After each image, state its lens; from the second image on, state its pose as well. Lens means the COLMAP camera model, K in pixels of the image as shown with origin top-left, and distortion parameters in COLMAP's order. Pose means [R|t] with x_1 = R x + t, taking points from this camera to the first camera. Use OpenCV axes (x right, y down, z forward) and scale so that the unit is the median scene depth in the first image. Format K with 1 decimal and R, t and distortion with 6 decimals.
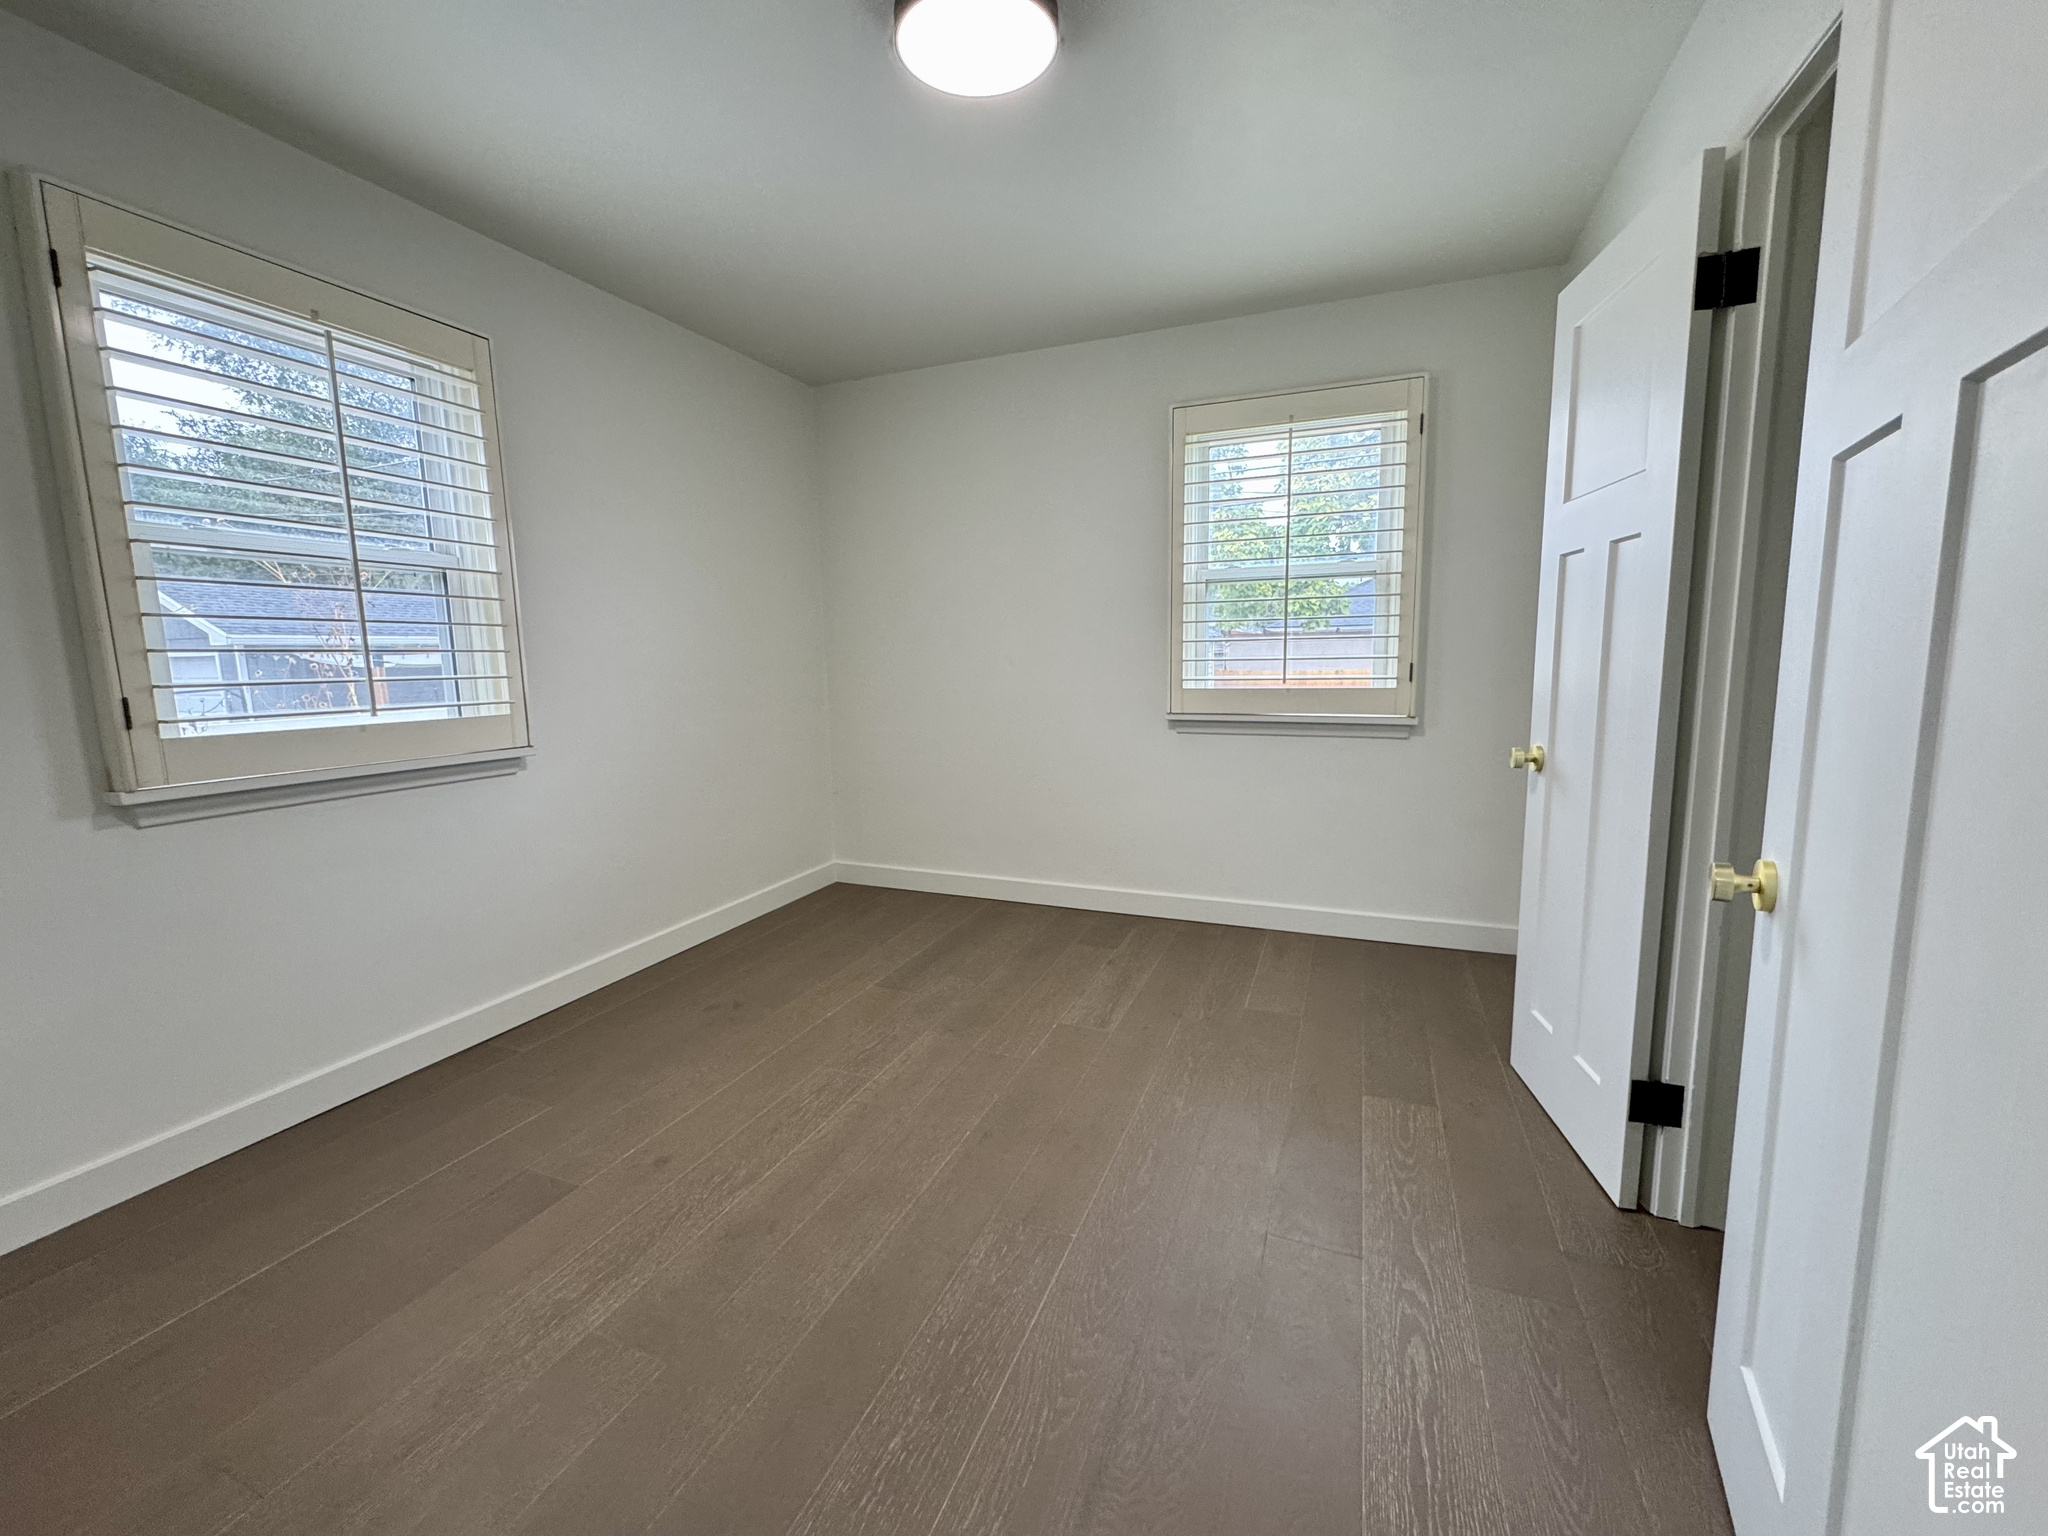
lens RADIAL K [[816.9, 0, 1025.4], [0, 816.9, 737.2], [0, 0, 1]] dist [-0.000263, -0.000045]
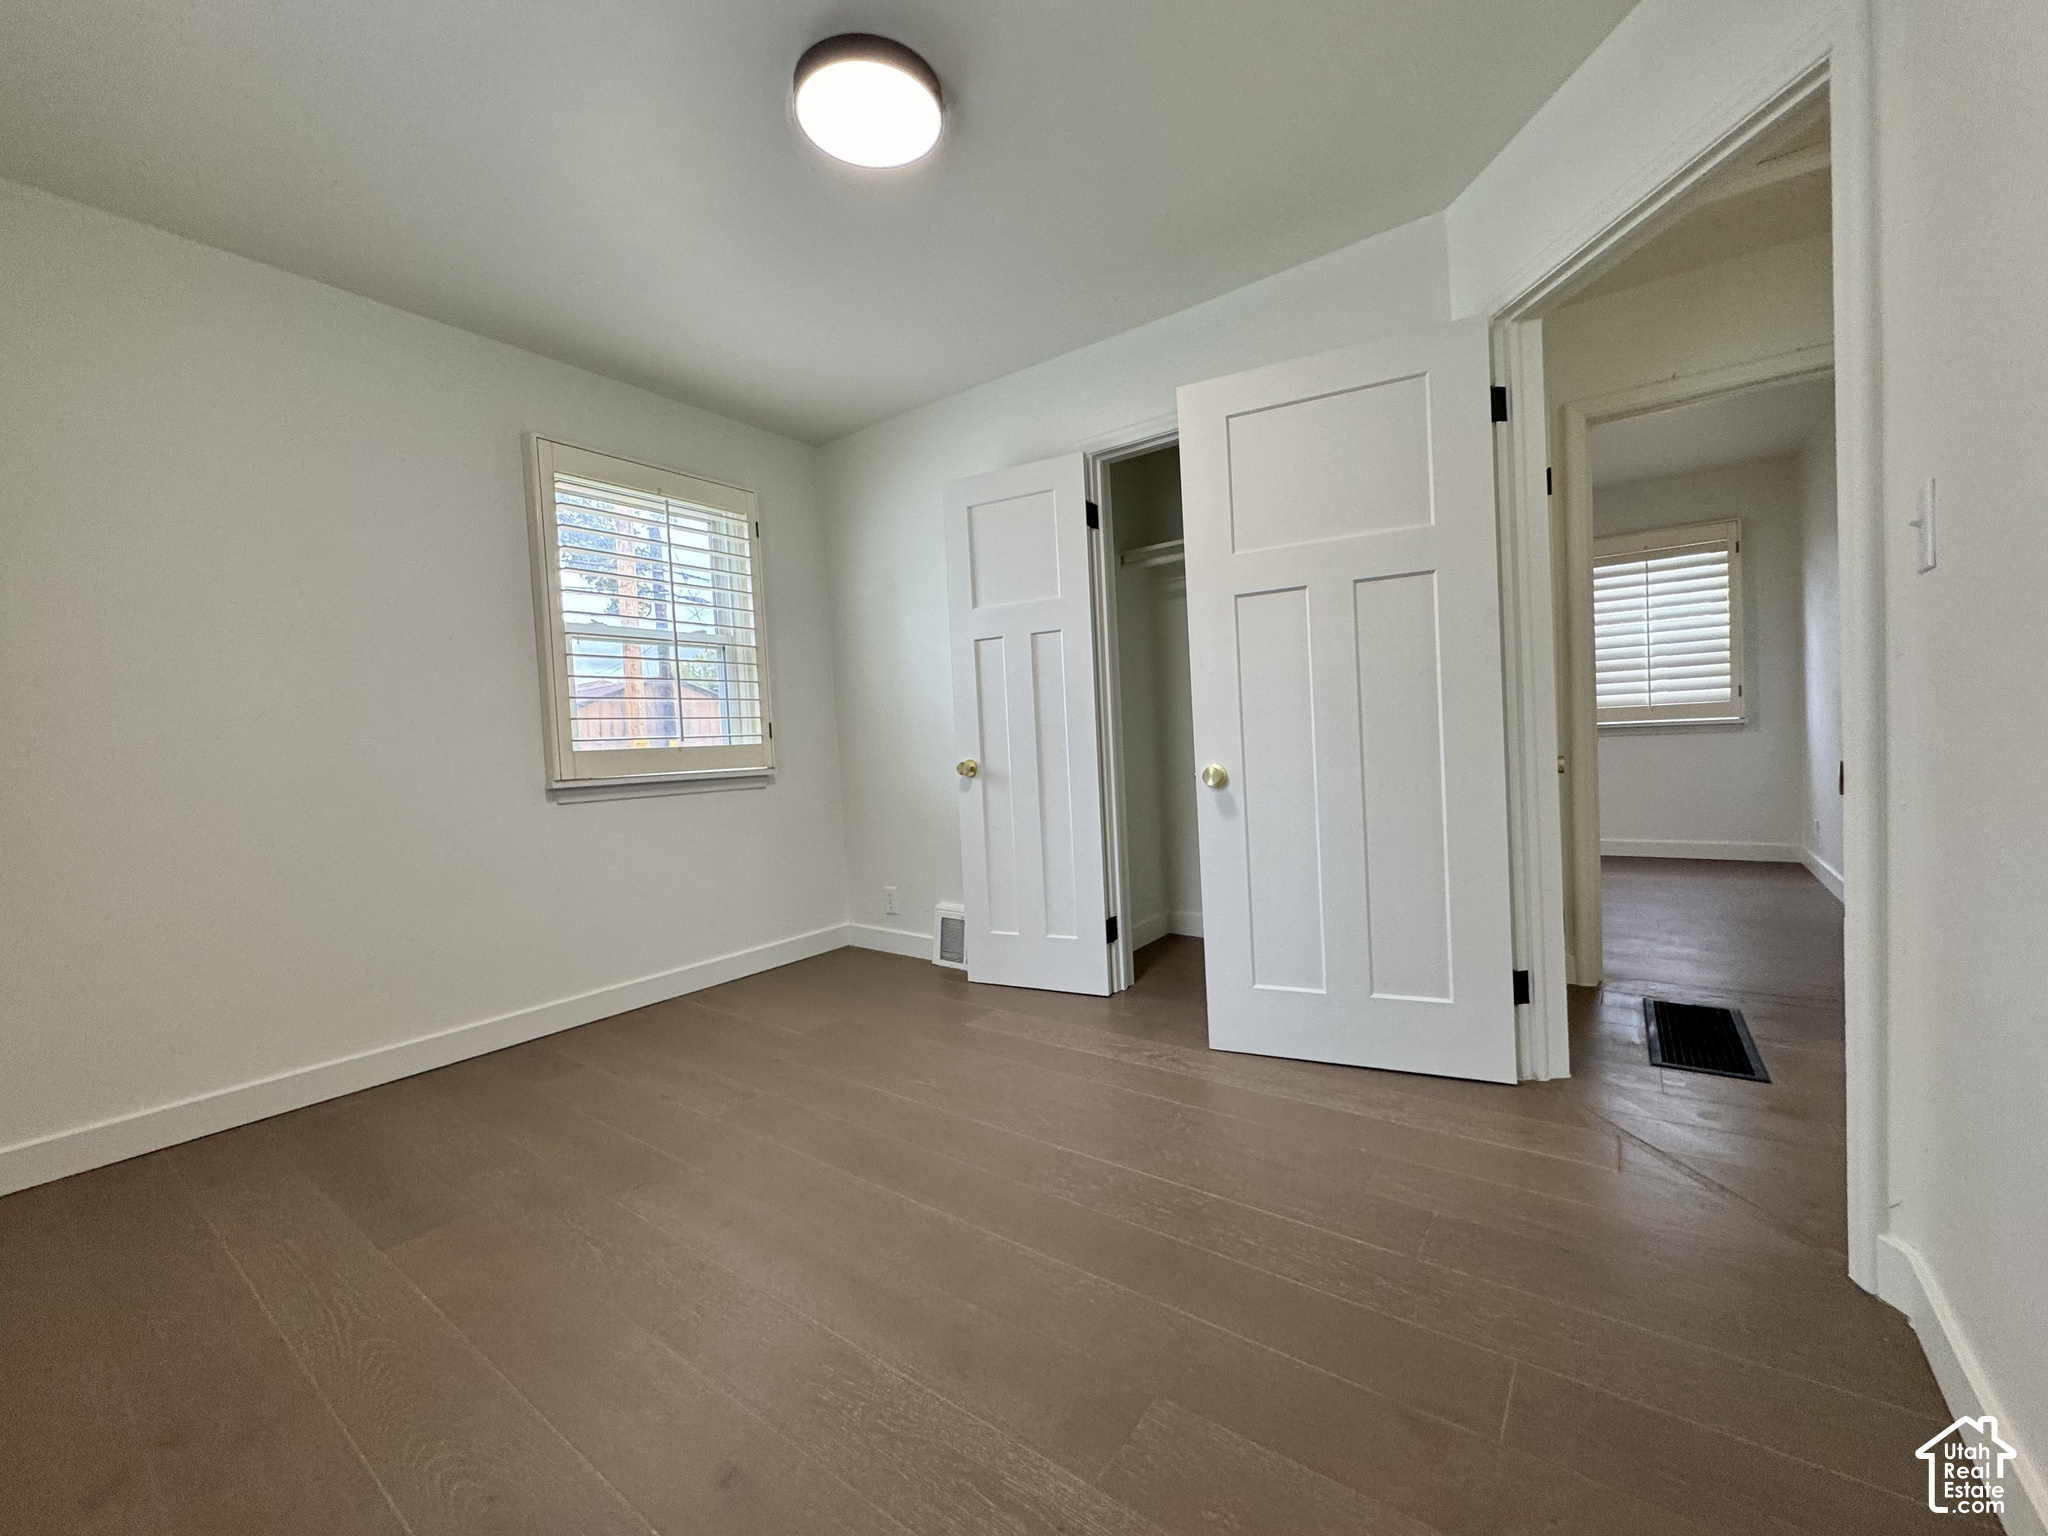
lens RADIAL K [[816.9, 0, 1025.4], [0, 816.9, 737.2], [0, 0, 1]] dist [-0.000263, -0.000045]
pose [[0.233492, 0.015091, 0.972242, -0.712597], [0.137027, 0.989391, -0.048266, 0.045592], [-0.962655, 0.144493, 0.228947, 0.443109]]
